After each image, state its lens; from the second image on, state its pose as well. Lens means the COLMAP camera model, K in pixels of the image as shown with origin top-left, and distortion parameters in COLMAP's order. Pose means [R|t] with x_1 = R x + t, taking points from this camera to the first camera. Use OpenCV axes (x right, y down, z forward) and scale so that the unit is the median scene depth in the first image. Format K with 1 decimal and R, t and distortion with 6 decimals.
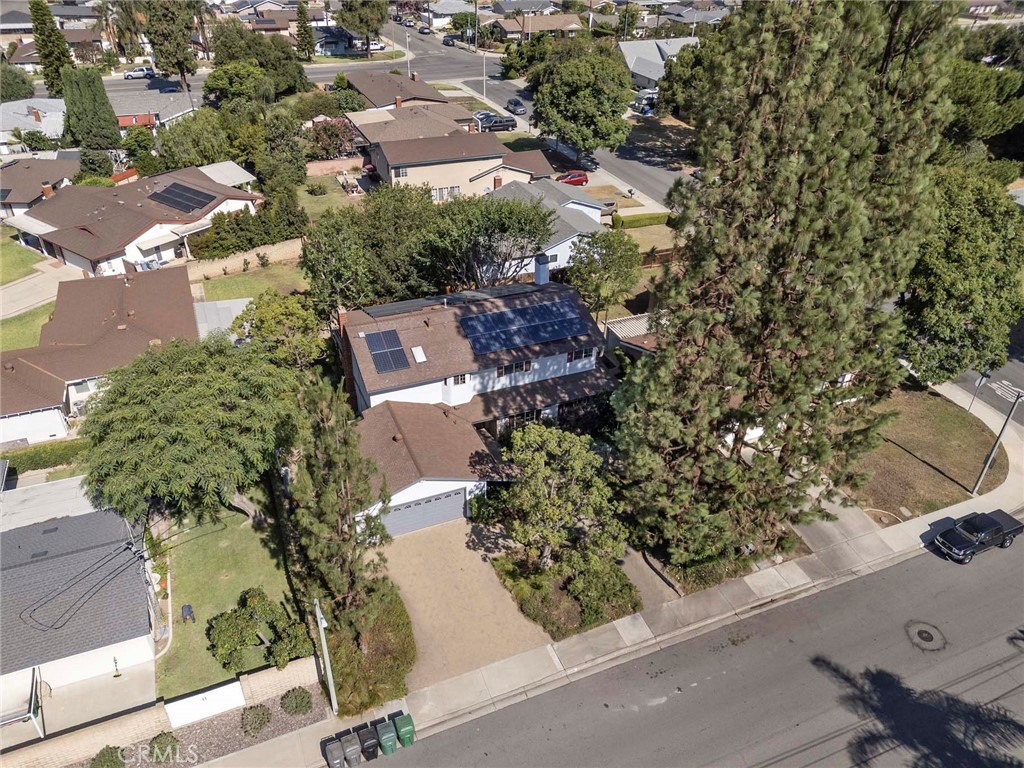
lens RADIAL K [[750.8, 0, 511.8], [0, 750.8, 383.6], [0, 0, 1]] dist [0.051065, -0.012813]
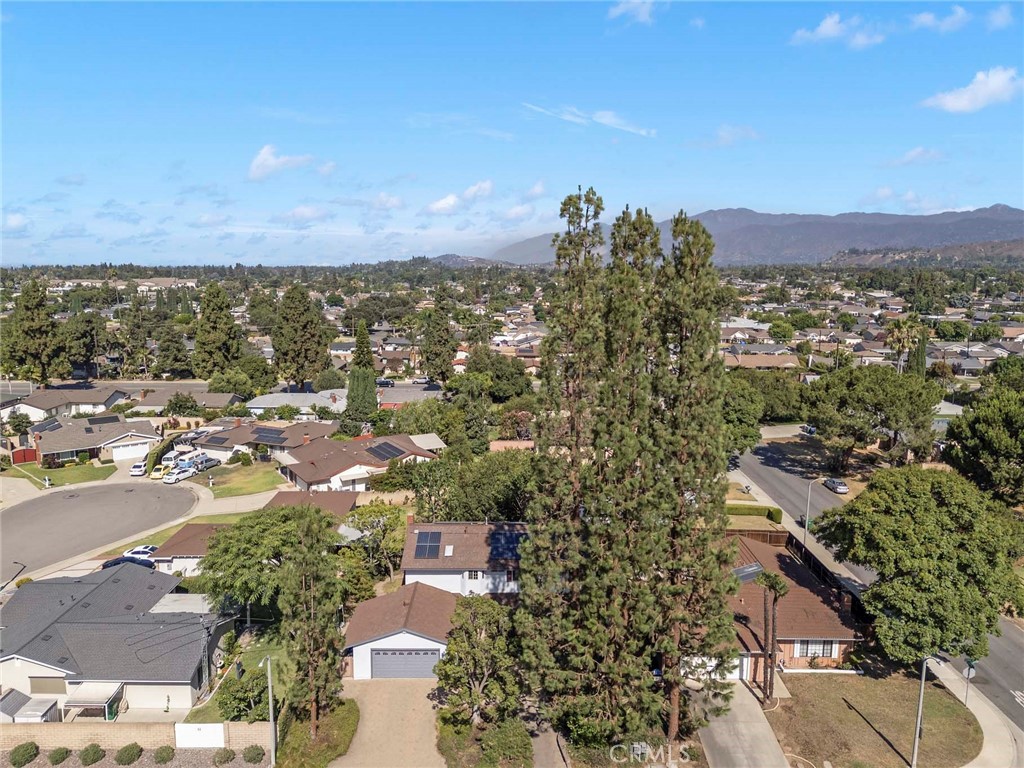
lens RADIAL K [[750.8, 0, 513.9], [0, 750.8, 384.3], [0, 0, 1]] dist [0.051065, -0.012813]
pose [[0.925928, 0.056264, -0.373486, 0.444722], [-0.203118, 0.907856, -0.366797, 0.152718], [0.318434, 0.415489, 0.852038, -0.214859]]
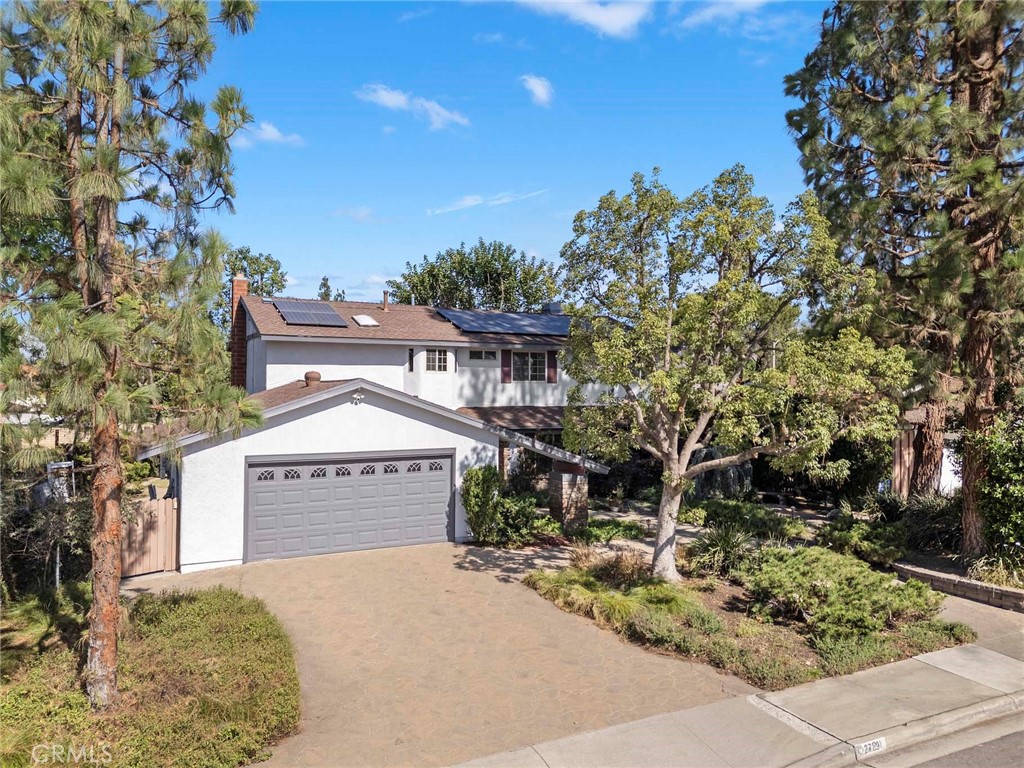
lens RADIAL K [[750.8, 0, 513.4], [0, 750.8, 383.5], [0, 0, 1]] dist [0.051065, -0.012813]
pose [[0.997496, -0.003068, 0.070660, -0.049973], [0.041680, 0.832636, -0.552250, 0.308029], [-0.057140, 0.553812, 0.830679, 0.522252]]
